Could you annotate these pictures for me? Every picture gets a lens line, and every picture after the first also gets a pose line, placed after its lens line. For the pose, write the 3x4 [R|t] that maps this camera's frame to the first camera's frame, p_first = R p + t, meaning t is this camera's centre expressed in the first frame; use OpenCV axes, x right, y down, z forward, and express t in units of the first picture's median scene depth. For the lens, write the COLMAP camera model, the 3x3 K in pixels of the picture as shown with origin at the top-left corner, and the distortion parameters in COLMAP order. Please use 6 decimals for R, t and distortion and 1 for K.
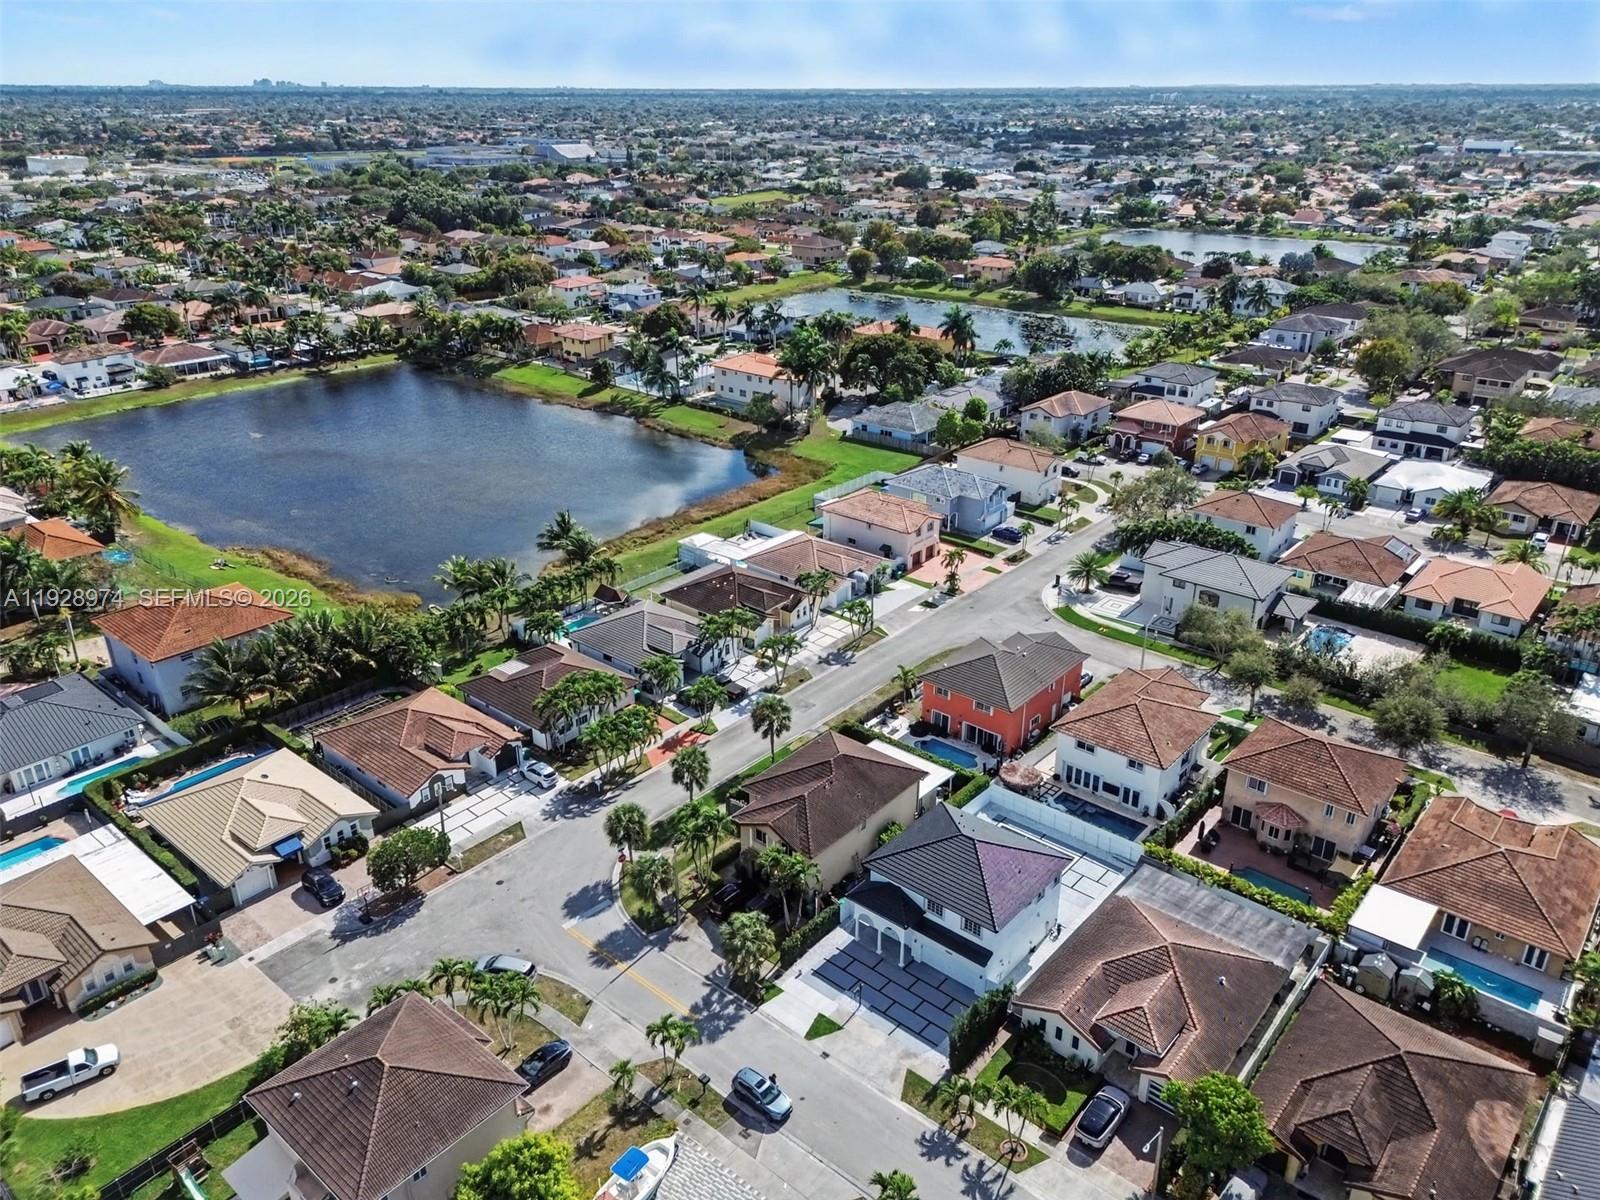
lens RADIAL K [[1131.3, 0, 800.0], [0, 1131.3, 600.0], [0, 0, 1]] dist [0.064596, -0.000024]
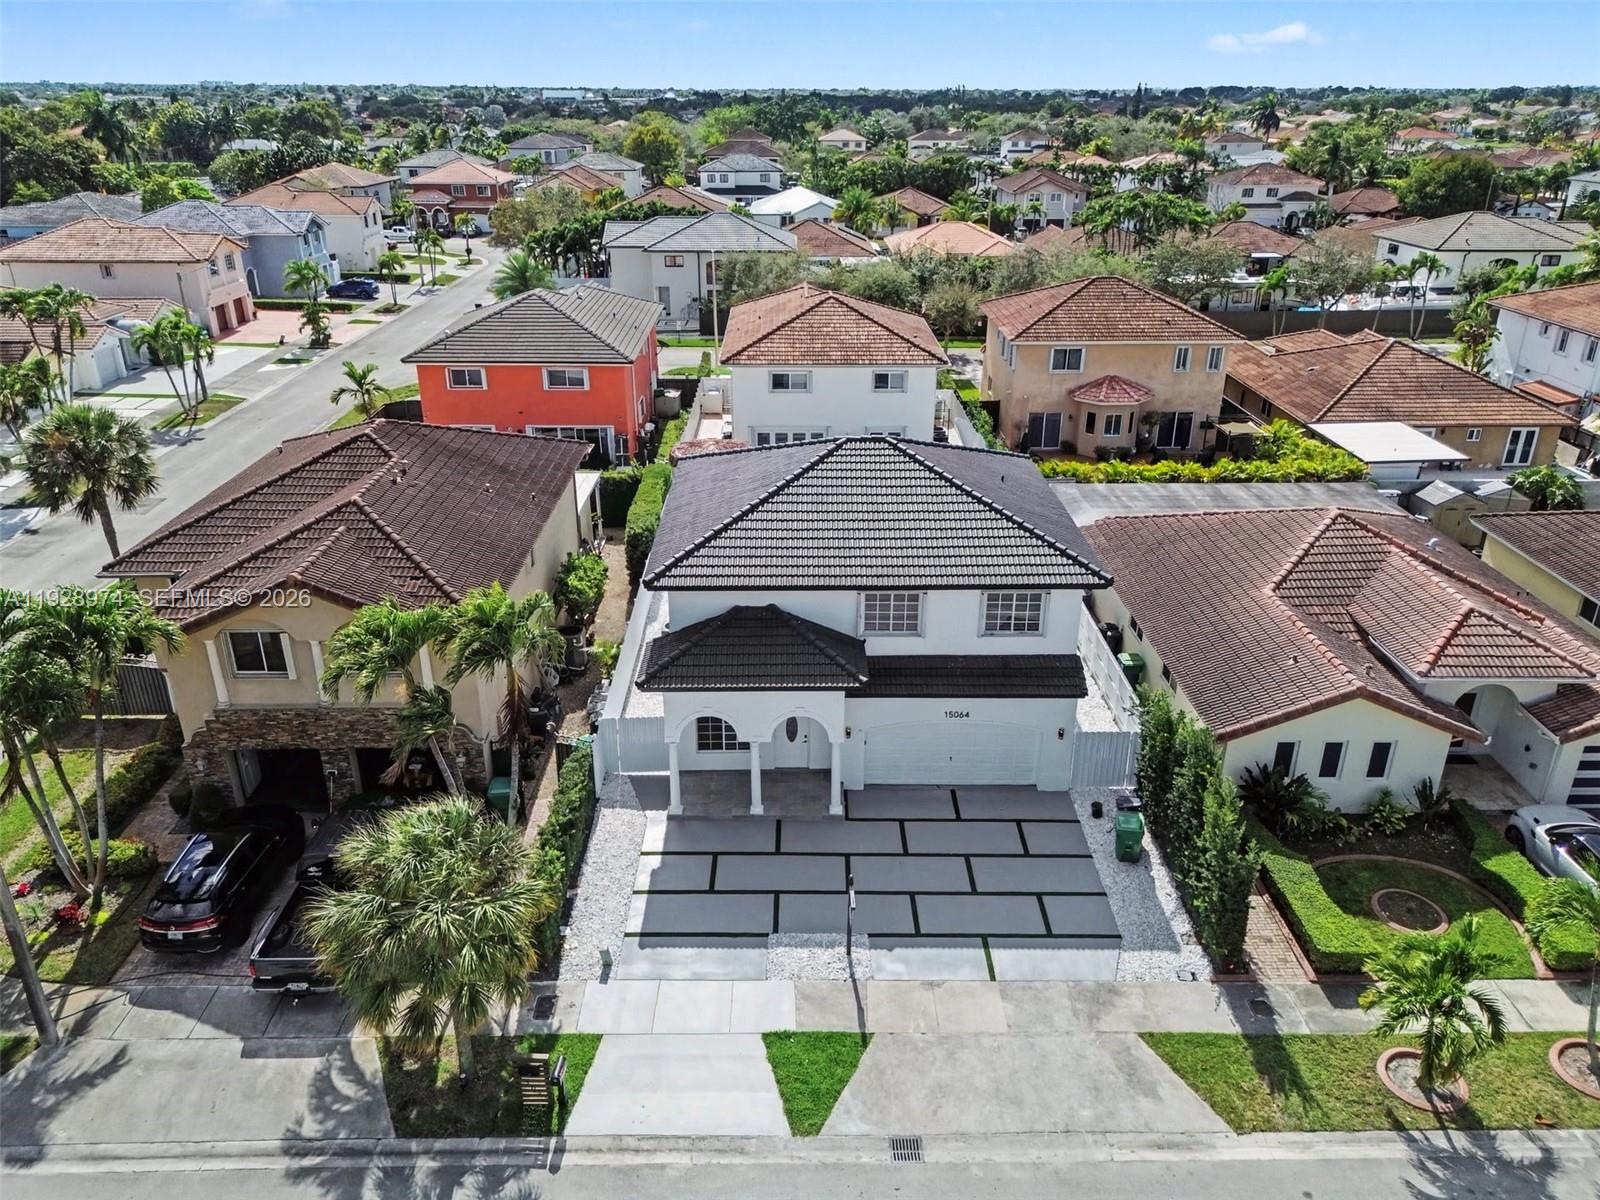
lens RADIAL K [[1164.4, 0, 800.0], [0, 1164.4, 600.0], [0, 0, 1]] dist [0.030465, -0.002175]
pose [[0.757703, -0.266491, 0.595709, -0.112715], [0.265787, 0.959702, 0.091259, 0.214873], [-0.596023, 0.089185, 0.797999, 0.693911]]
